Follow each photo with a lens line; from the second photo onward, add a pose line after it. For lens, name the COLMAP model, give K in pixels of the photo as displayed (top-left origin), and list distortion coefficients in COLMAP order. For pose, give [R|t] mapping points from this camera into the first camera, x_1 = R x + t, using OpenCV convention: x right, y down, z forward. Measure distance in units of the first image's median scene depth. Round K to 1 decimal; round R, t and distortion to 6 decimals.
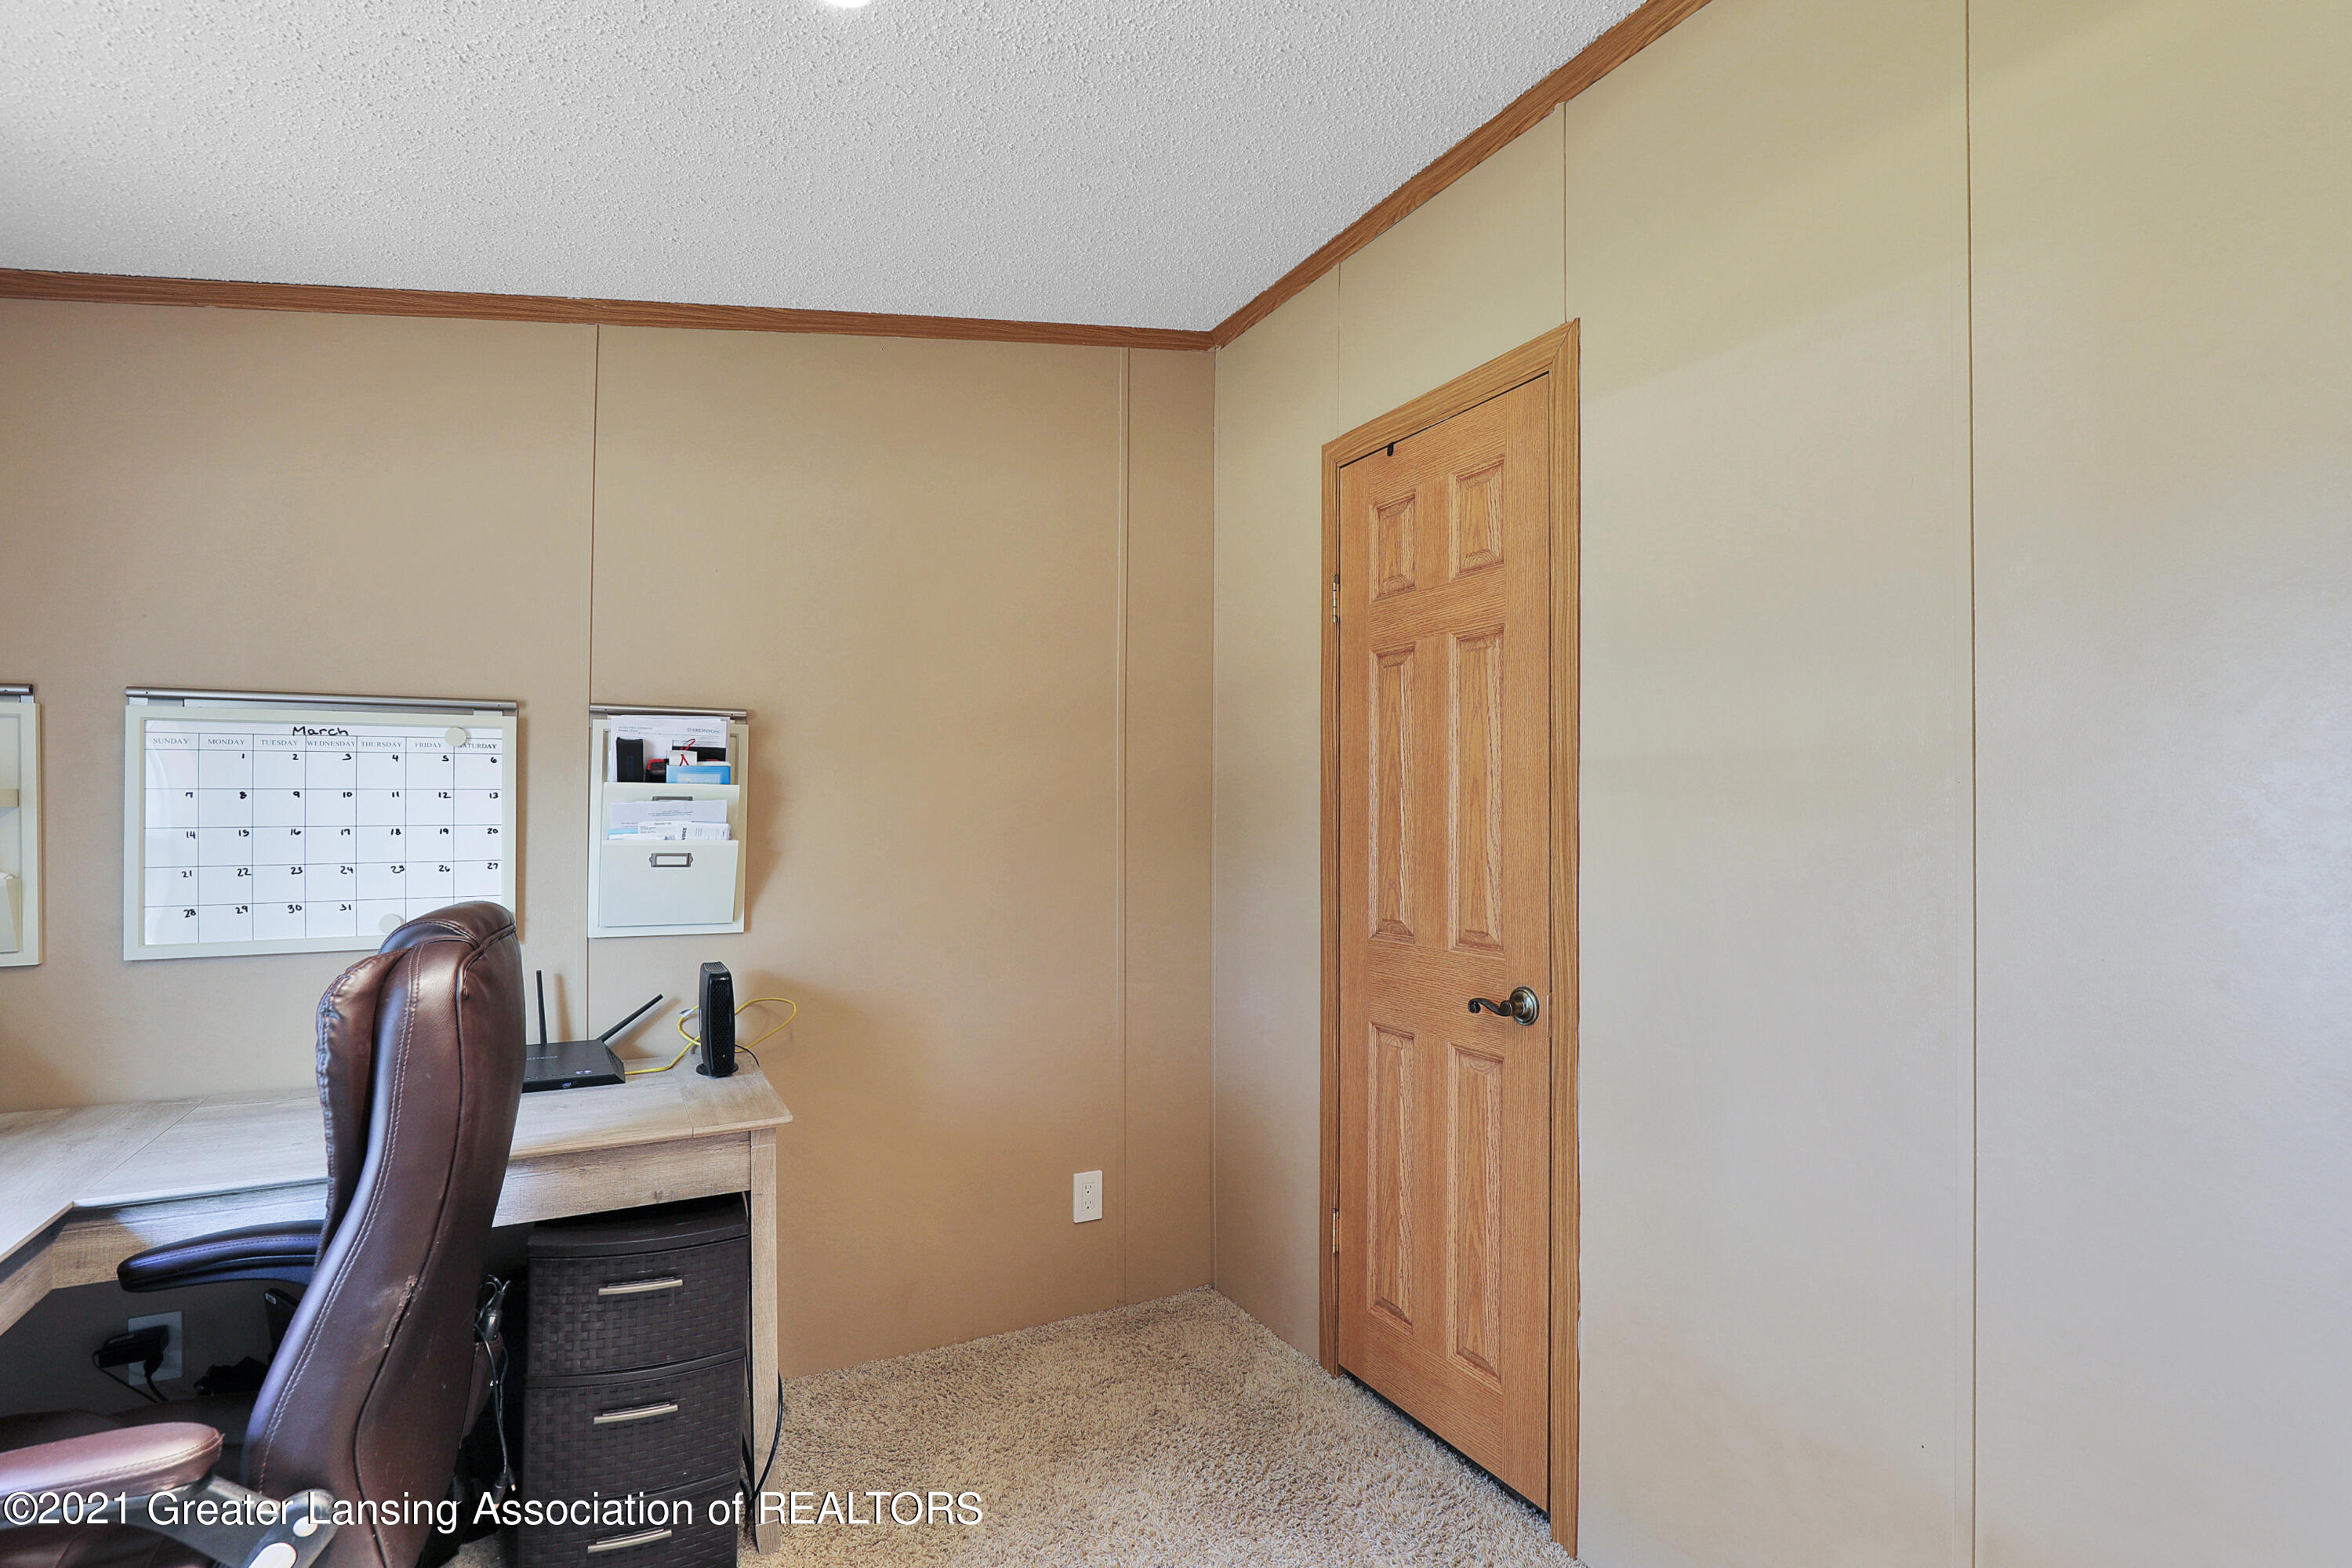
lens RADIAL K [[1126.4, 0, 1171.3], [0, 1126.4, 805.9], [0, 0, 1]] dist [-0.017849, 0.000838]
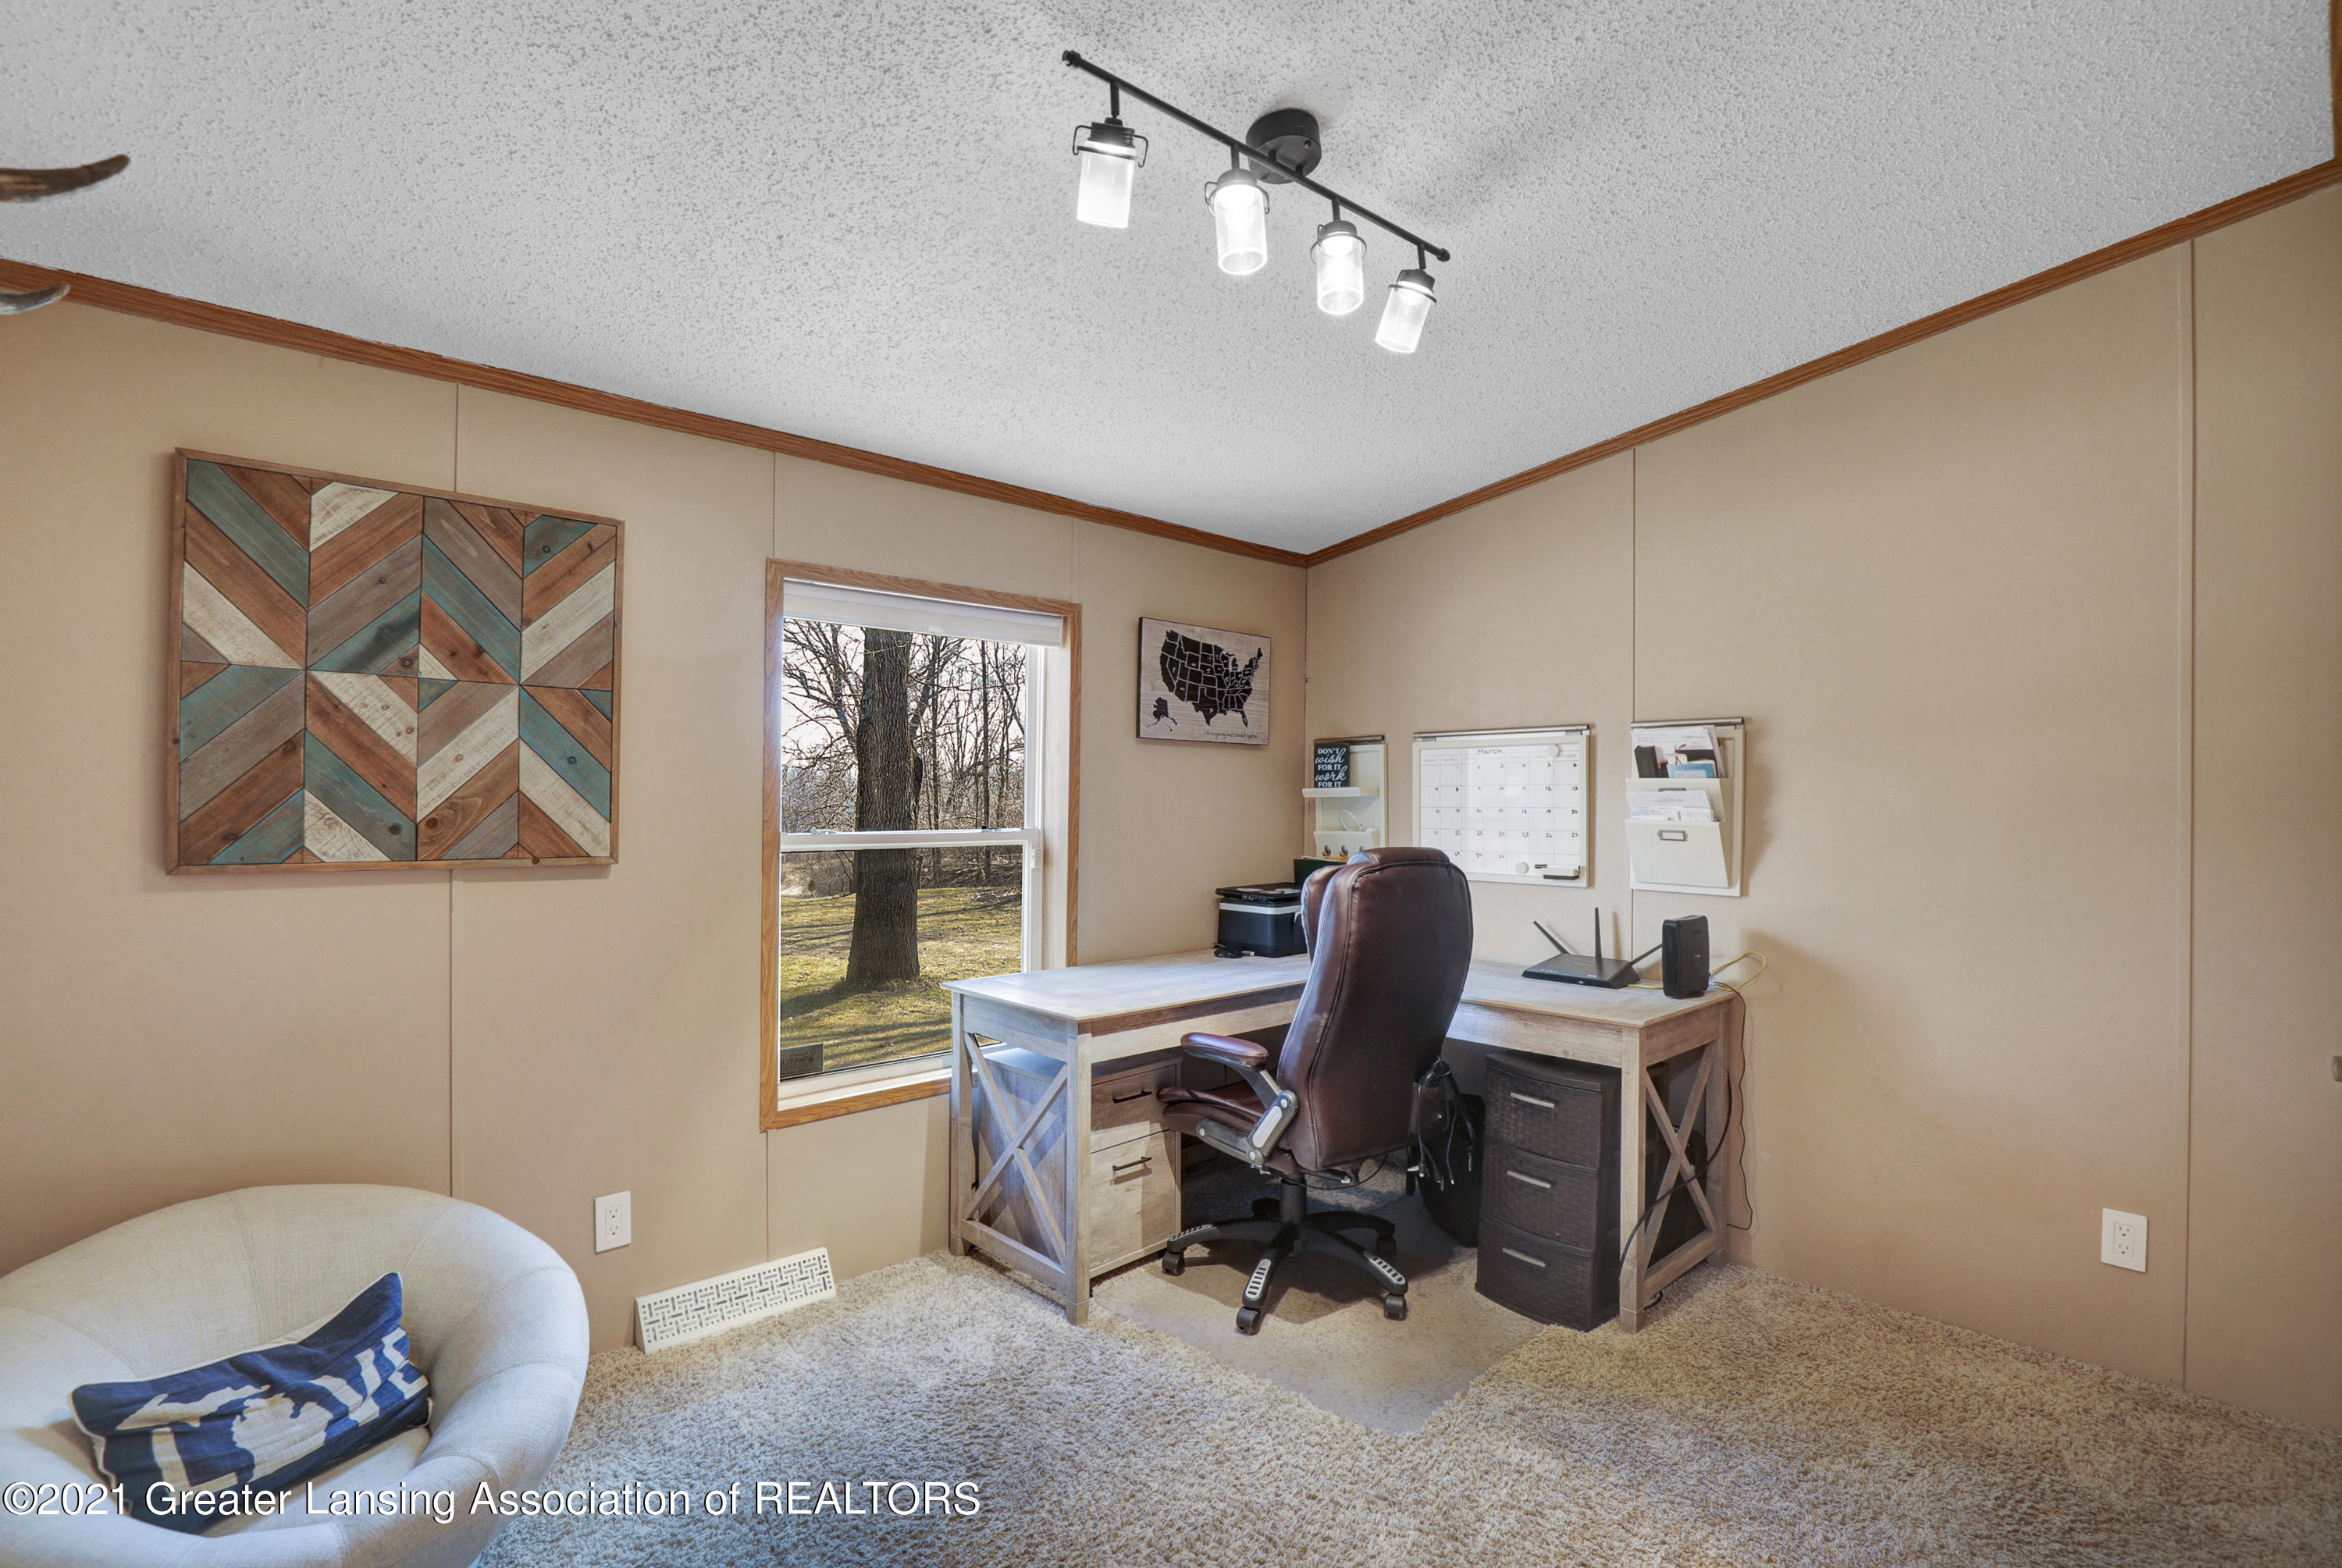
lens RADIAL K [[1078.4, 0, 1174.7], [0, 1078.4, 838.9], [0, 0, 1]] dist [-0.000306, -0.000807]
pose [[0.293528, 0.033713, -0.955356, 0.610750], [-0.003795, 0.999411, 0.034102, 0.010754], [0.955943, -0.006384, 0.293483, 0.058628]]
